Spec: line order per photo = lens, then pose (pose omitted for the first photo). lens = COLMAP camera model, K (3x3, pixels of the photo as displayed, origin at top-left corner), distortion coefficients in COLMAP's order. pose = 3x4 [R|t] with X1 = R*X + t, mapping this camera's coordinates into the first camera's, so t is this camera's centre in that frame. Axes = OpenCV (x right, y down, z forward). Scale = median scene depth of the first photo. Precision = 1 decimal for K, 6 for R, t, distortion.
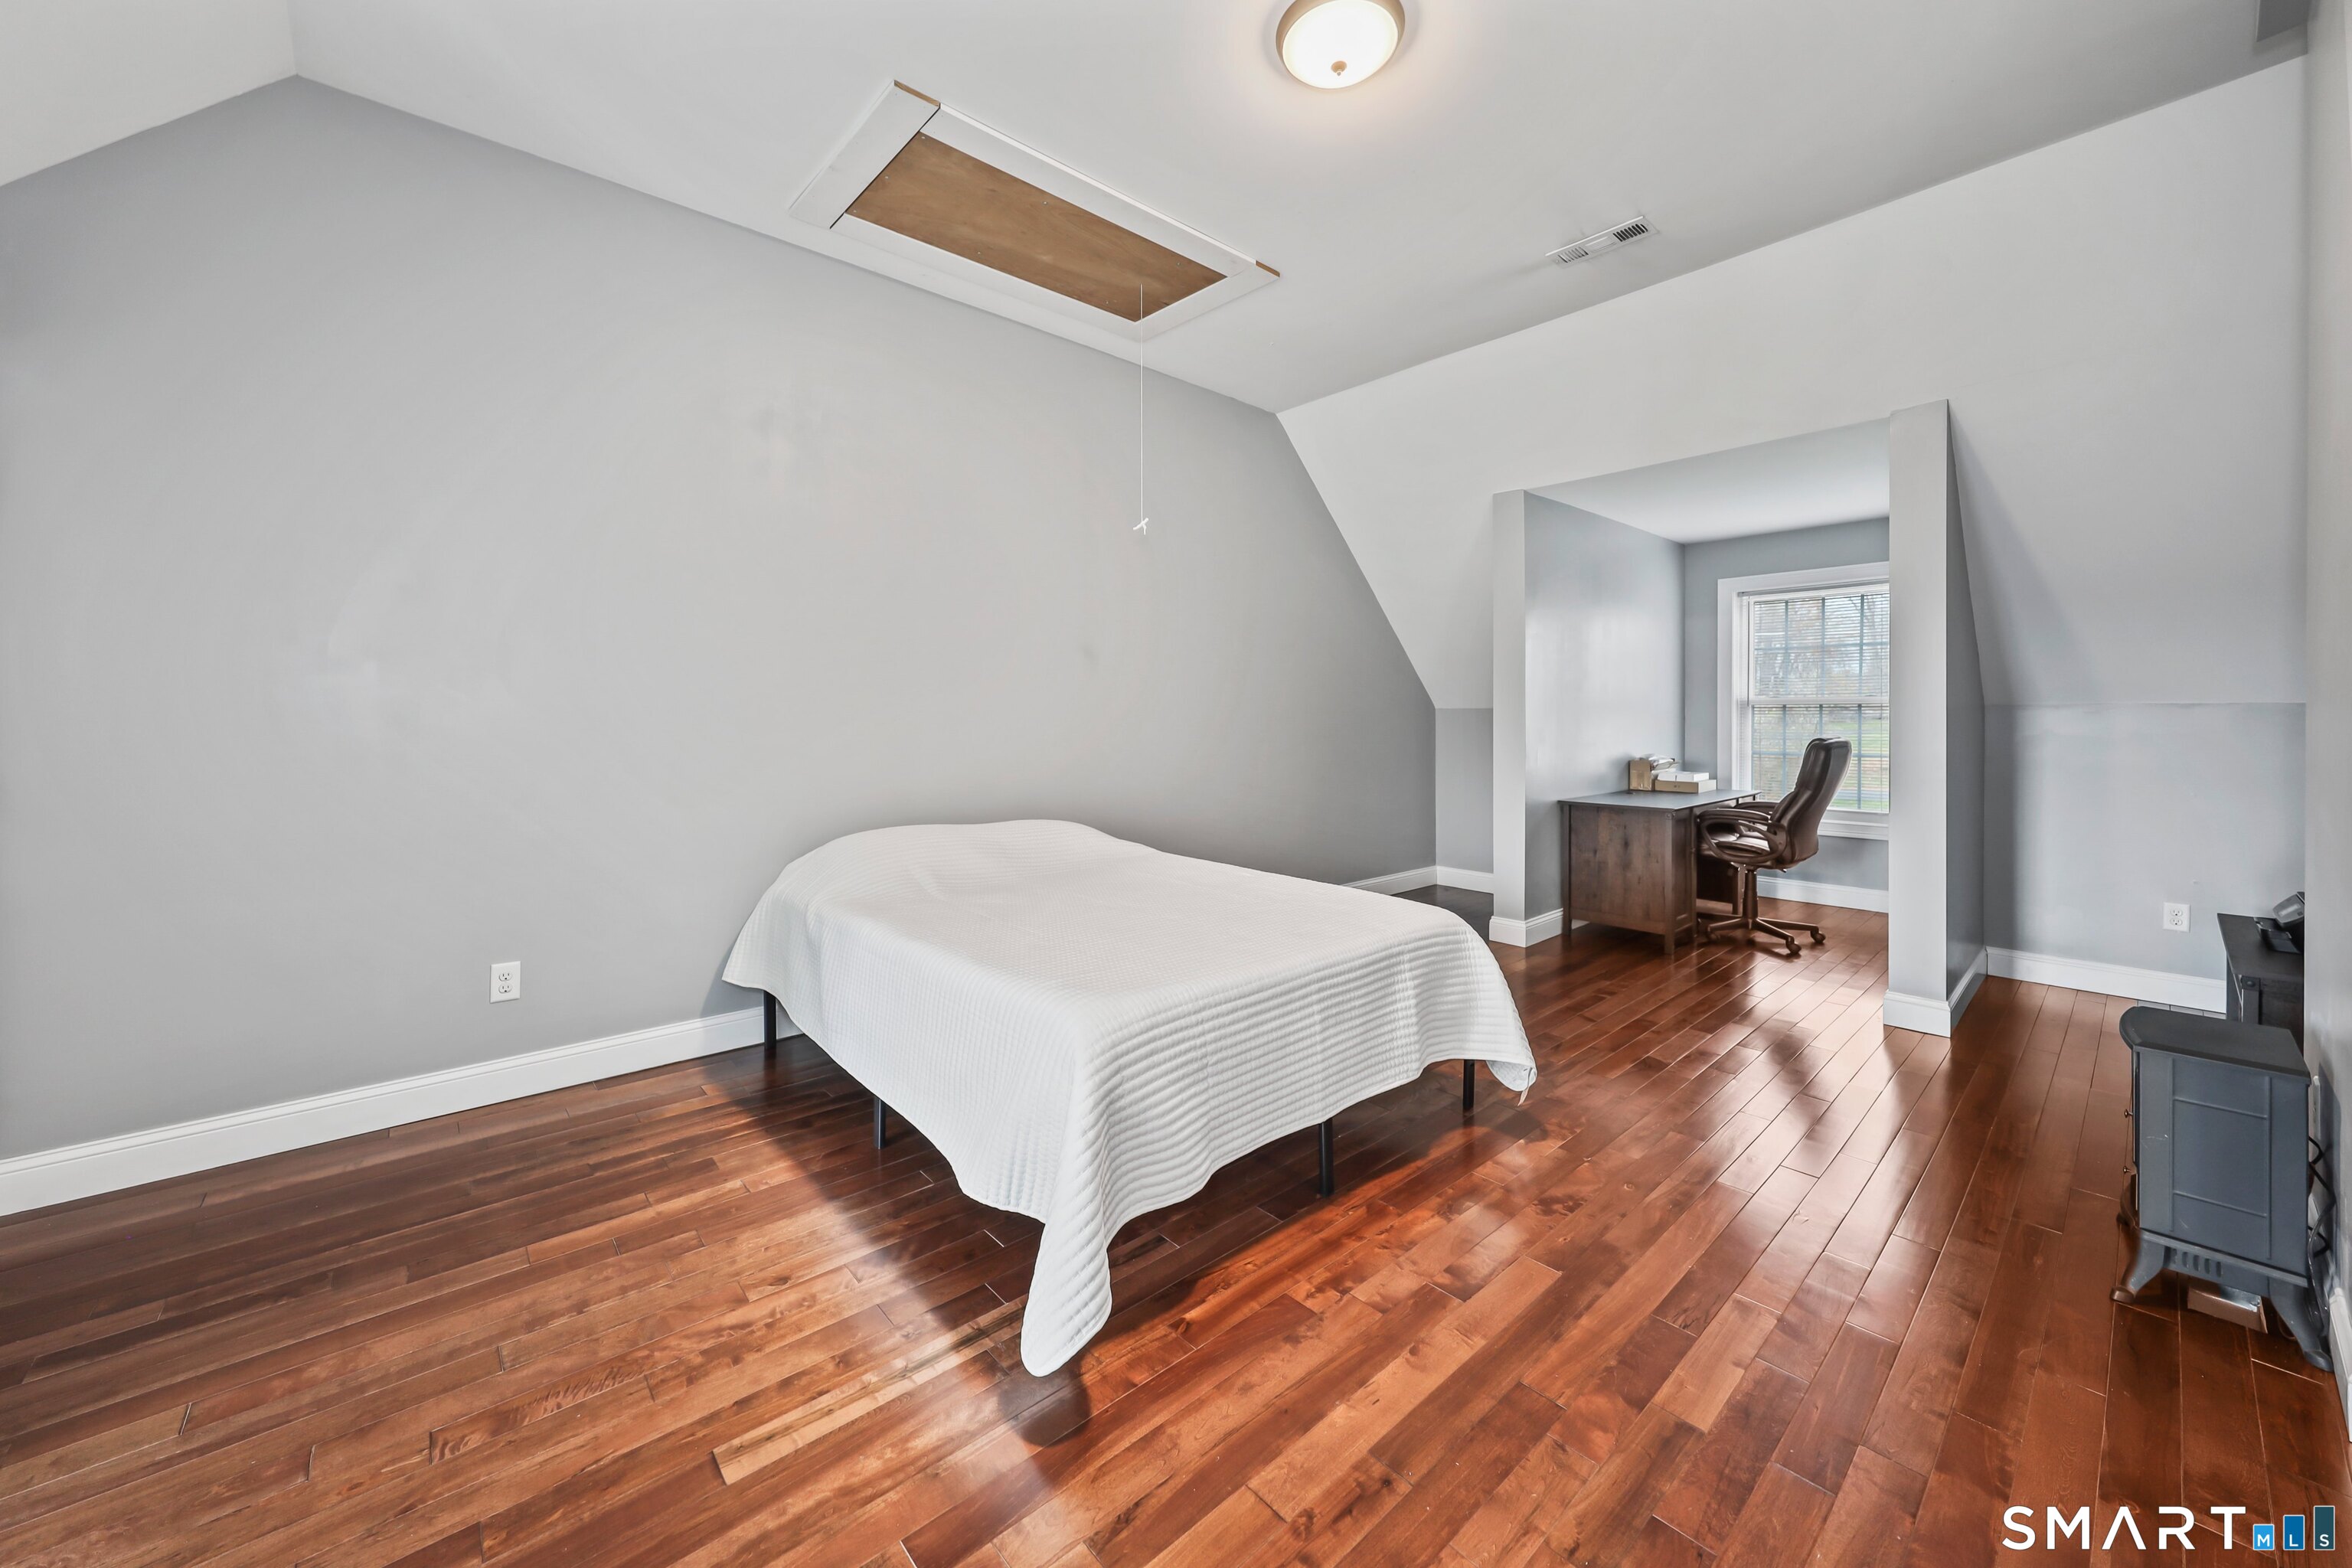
lens RADIAL K [[872.6, 0, 1177.0], [0, 872.6, 722.3], [0, 0, 1]] dist [-0.000217, 0.000007]
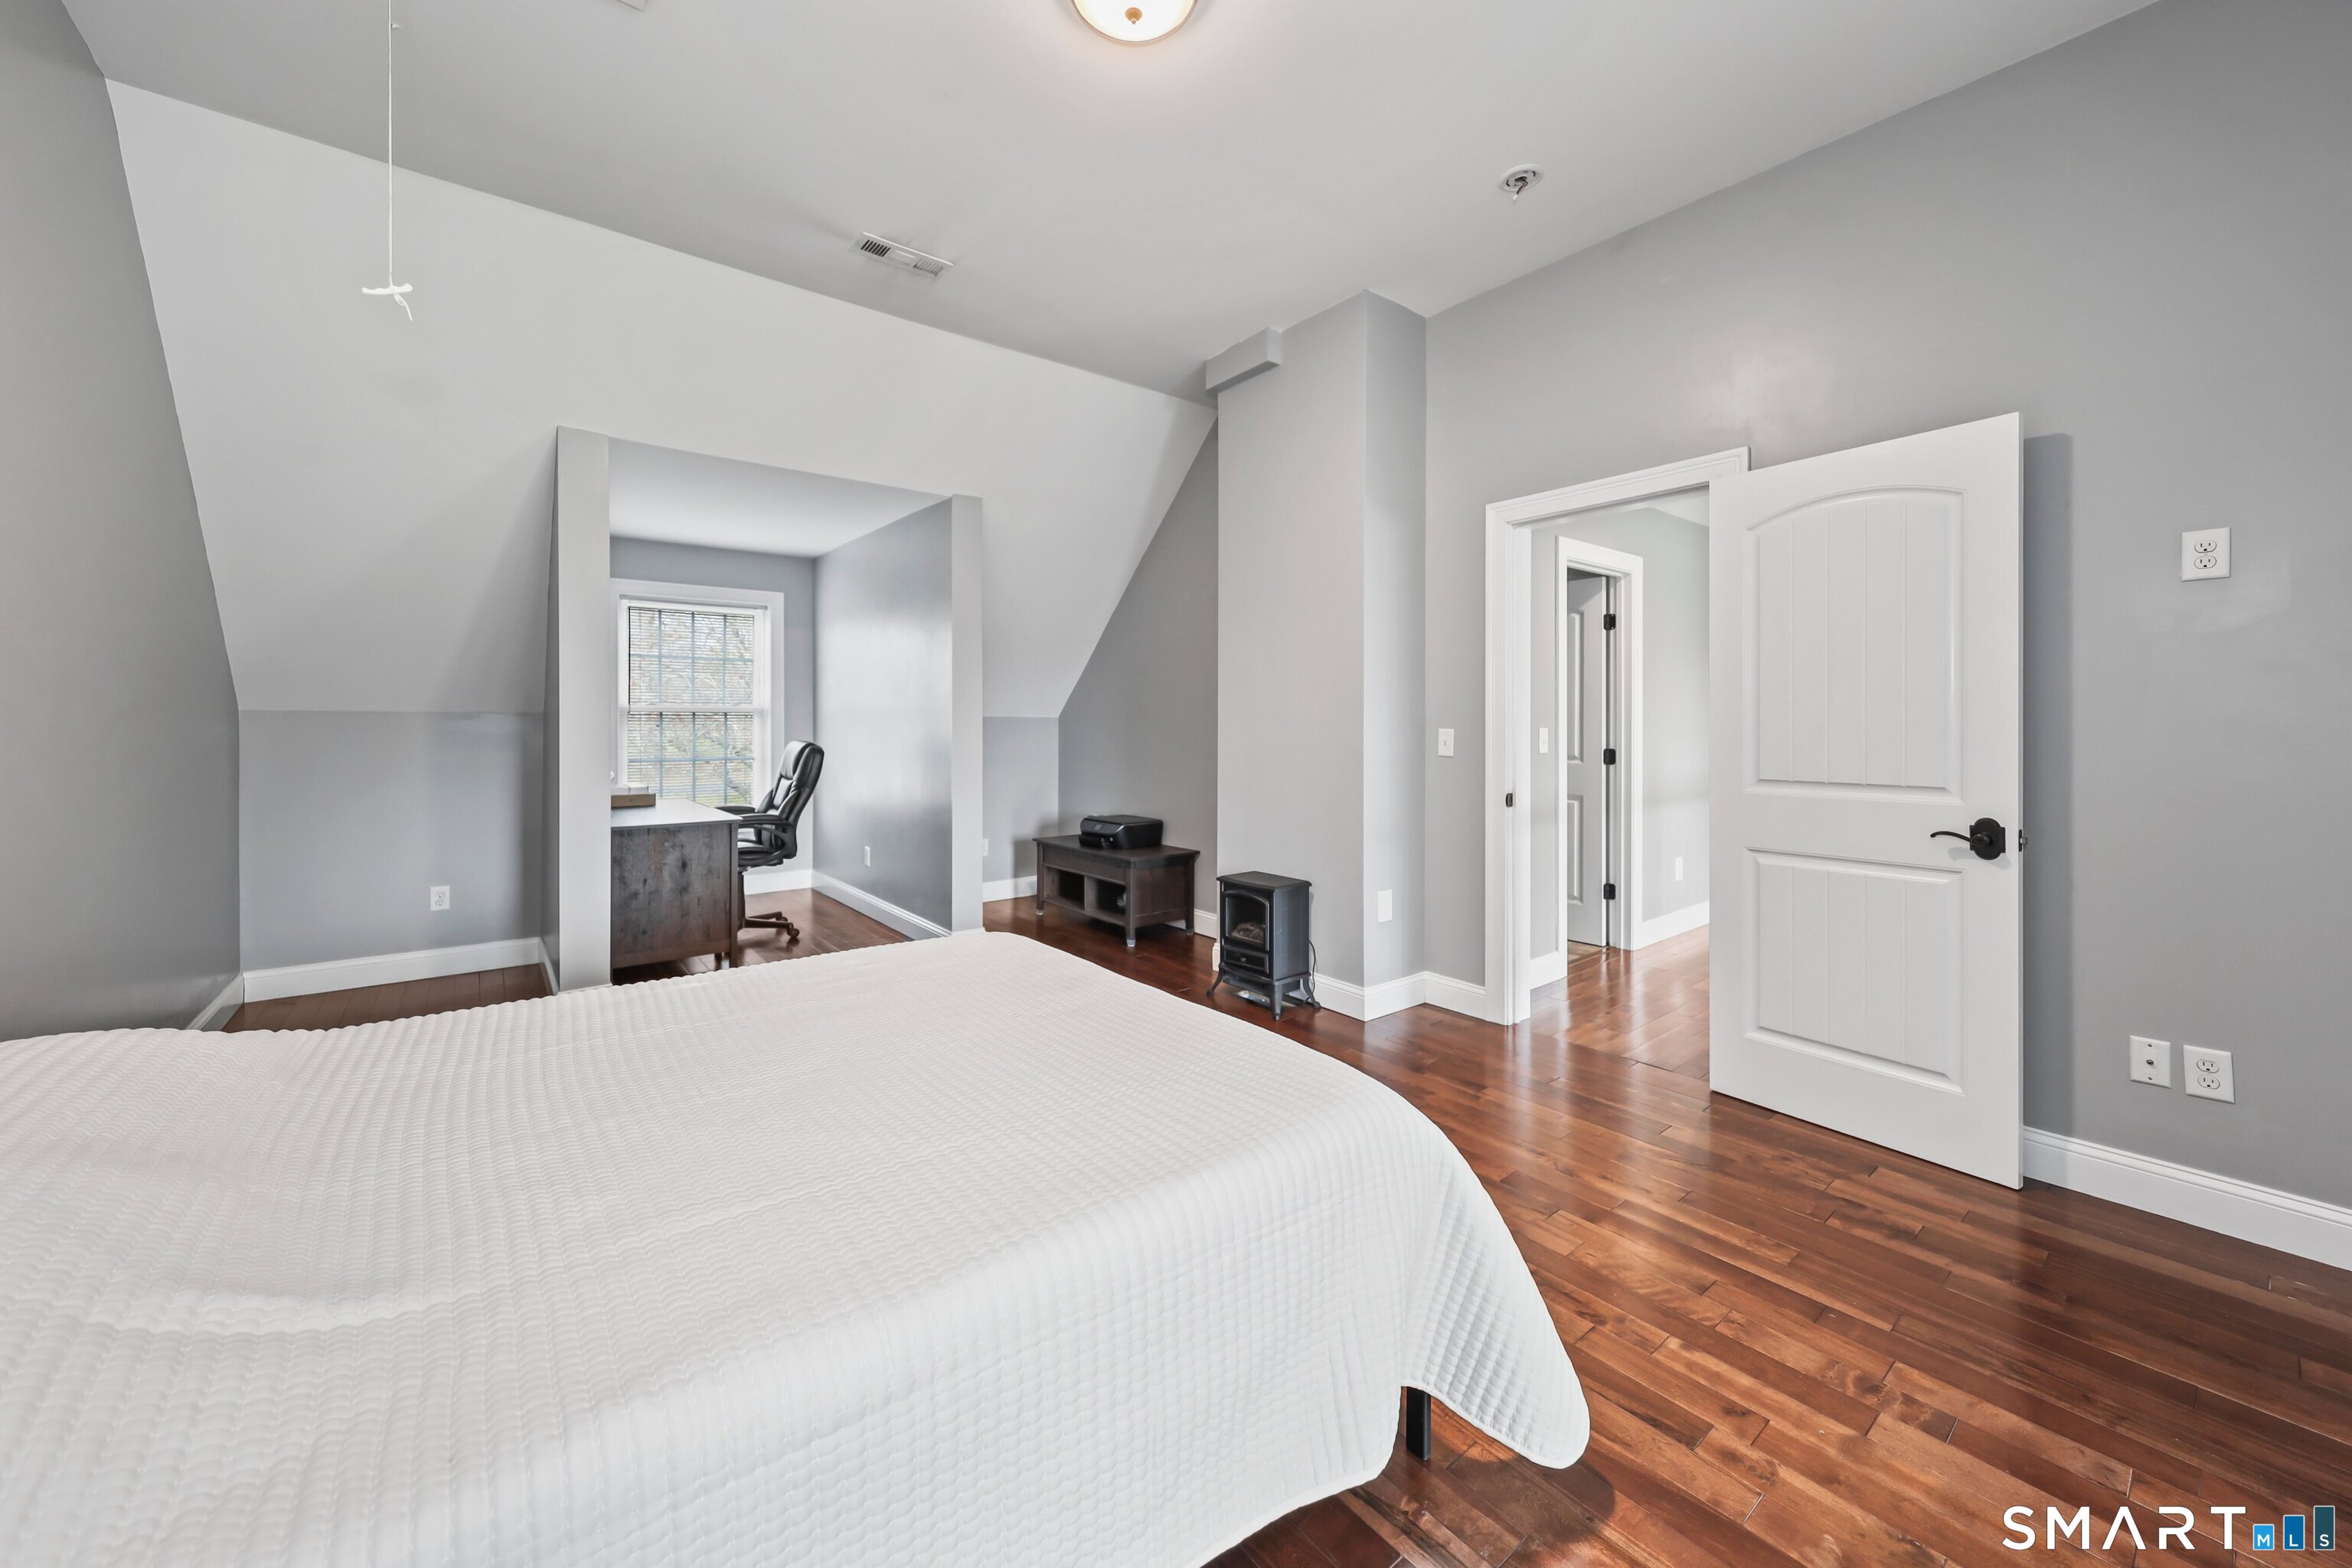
lens RADIAL K [[872.6, 0, 1177.0], [0, 872.6, 722.3], [0, 0, 1]] dist [-0.000217, 0.000007]
pose [[0.056062, 0.002294, 0.998425, -0.353903], [0.006961, 0.999972, -0.002688, -0.001879], [-0.998403, 0.007101, 0.056045, 0.442618]]
